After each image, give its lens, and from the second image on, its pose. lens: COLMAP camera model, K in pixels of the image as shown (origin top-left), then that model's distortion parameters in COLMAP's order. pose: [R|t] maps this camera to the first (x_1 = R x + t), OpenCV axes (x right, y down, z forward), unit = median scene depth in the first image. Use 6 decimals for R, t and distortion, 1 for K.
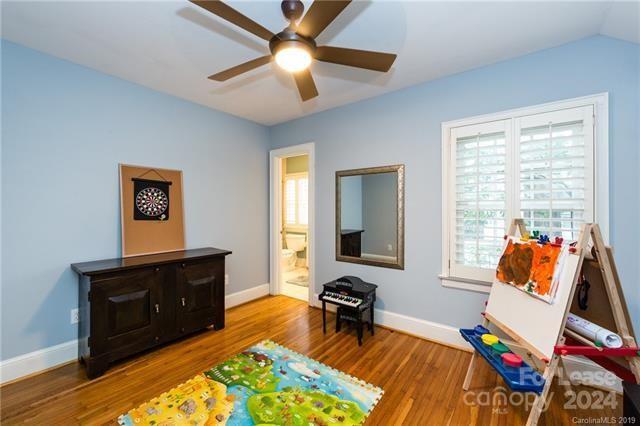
lens RADIAL K [[255.9, 0, 315.6], [0, 255.9, 210.2], [0, 0, 1]] dist [0.000552, -0.000153]
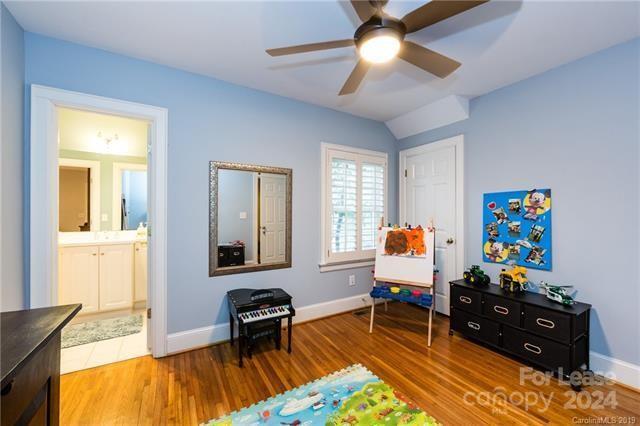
lens RADIAL K [[255.9, 0, 315.2], [0, 255.9, 213.2], [0, 0, 1]] dist [0.000552, -0.000153]
pose [[0.381979, 0.003623, 0.924164, -0.777585], [-0.002688, 0.999992, -0.002809, 0.013158], [-0.924167, -0.001411, 0.381986, 0.633692]]
